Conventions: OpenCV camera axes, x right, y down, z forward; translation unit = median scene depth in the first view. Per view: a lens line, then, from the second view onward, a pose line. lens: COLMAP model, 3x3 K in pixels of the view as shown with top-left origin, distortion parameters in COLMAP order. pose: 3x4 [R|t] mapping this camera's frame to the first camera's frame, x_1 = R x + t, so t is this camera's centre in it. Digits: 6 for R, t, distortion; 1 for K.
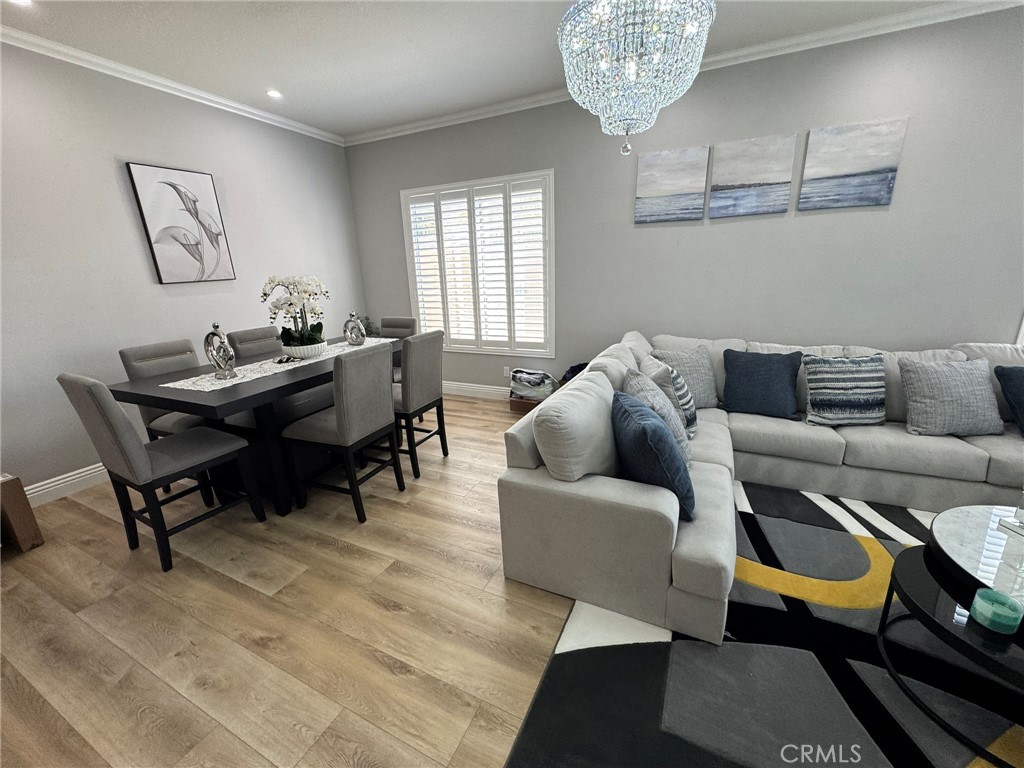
lens RADIAL K [[410.0, 0, 514.9], [0, 410.0, 381.4], [0, 0, 1]] dist [0.000004, -0.000509]
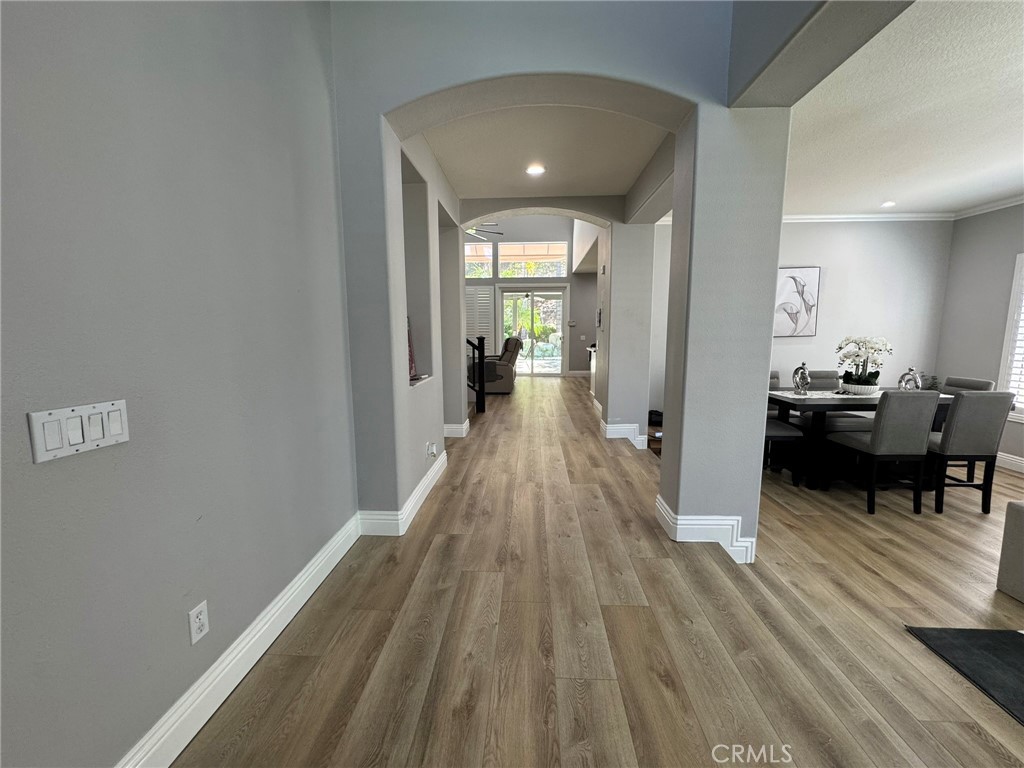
lens RADIAL K [[410.0, 0, 509.0], [0, 410.0, 382.2], [0, 0, 1]] dist [0.000004, -0.000509]
pose [[0.377607, 0.148827, -0.913928, 0.316816], [-0.259112, 0.964551, 0.050014, 0.144662], [0.888974, 0.217924, 0.402784, -0.639818]]
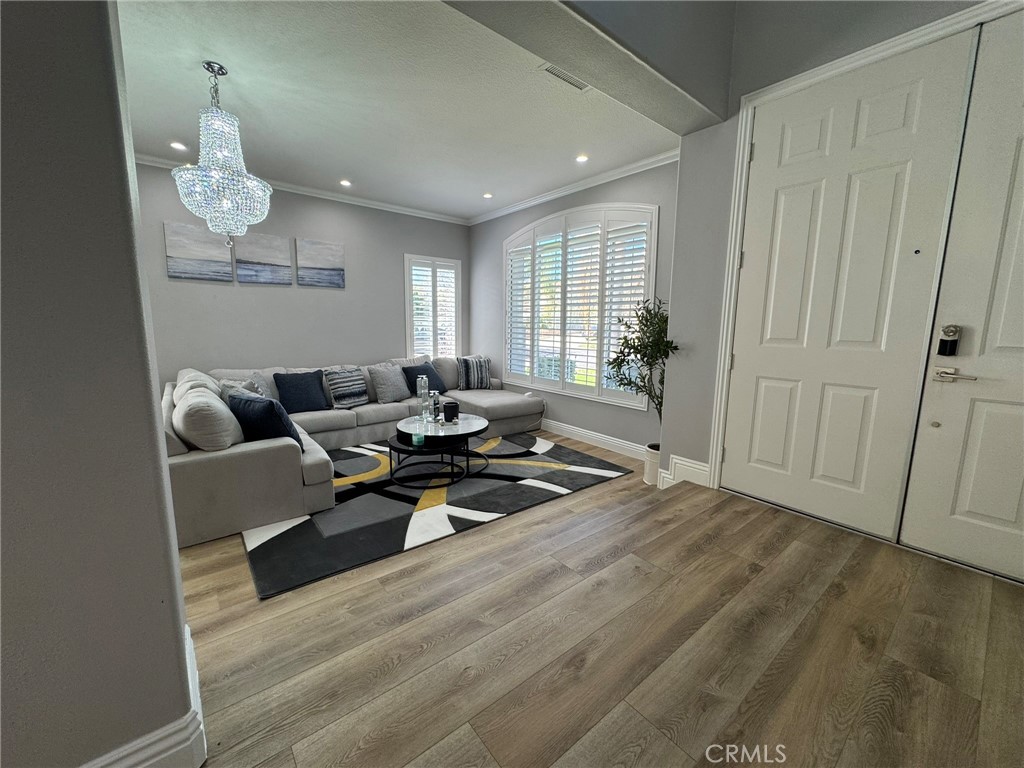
lens RADIAL K [[410.0, 0, 511.3], [0, 410.0, 381.0], [0, 0, 1]] dist [0.000004, -0.000509]
pose [[0.429229, -0.087243, 0.898972, -0.456666], [0.215204, 0.976536, -0.007982, 0.150173], [-0.877183, 0.196889, 0.437933, -0.377790]]
